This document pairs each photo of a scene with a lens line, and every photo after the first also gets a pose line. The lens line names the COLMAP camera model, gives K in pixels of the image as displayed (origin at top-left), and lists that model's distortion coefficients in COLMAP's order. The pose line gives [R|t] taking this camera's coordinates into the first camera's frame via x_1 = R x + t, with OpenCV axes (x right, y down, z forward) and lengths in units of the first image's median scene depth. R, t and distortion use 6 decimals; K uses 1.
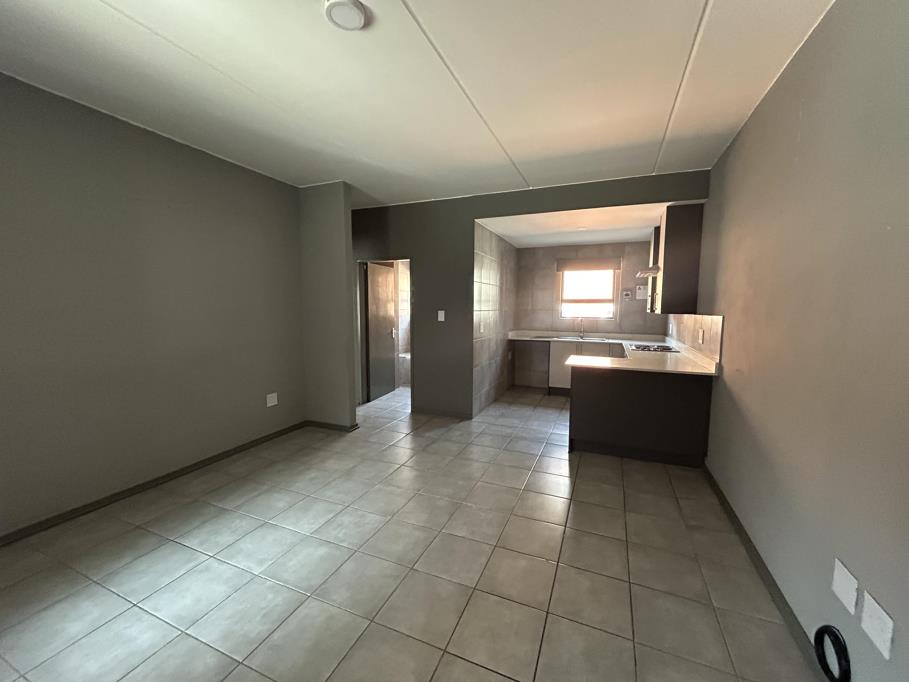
lens RADIAL K [[365.7, 0, 454.5], [0, 365.7, 341.0], [0, 0, 1]] dist [-0.000342, 0.000779]
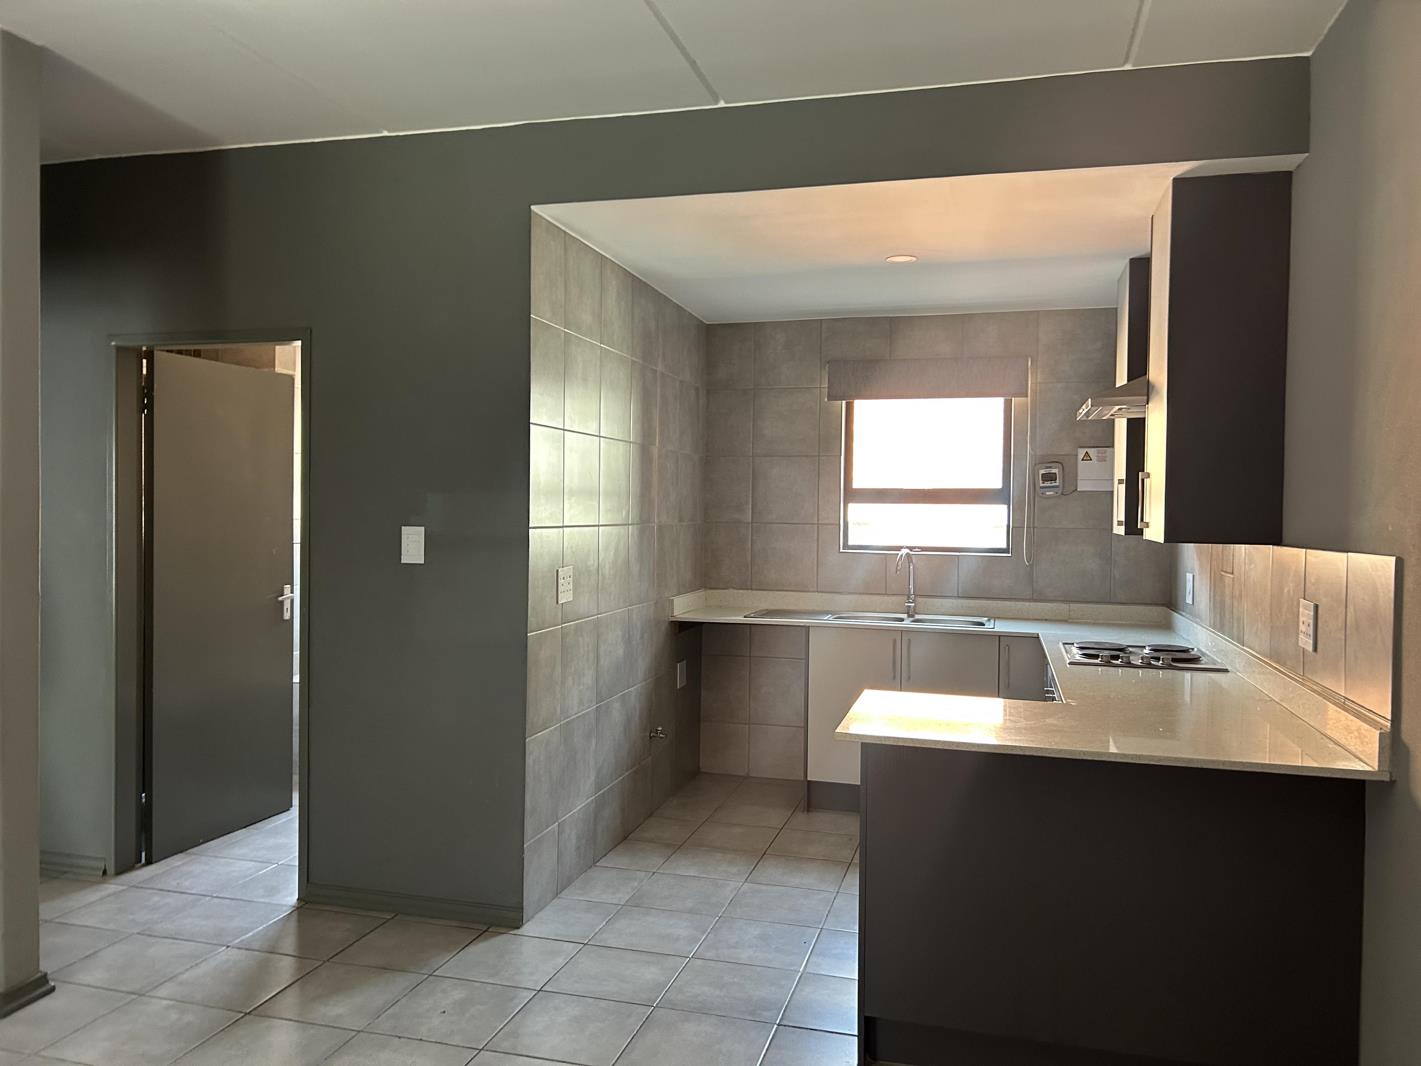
lens RADIAL K [[1040.4, 0, 710.5], [0, 1040.4, 533.0], [0, 0, 1]] dist [0.016960, -0.003853]
pose [[0.991804, 0.003577, 0.127722, 0.082285], [0.005338, 0.997575, -0.069390, -0.021065], [-0.127661, 0.069503, 0.989380, 0.184203]]
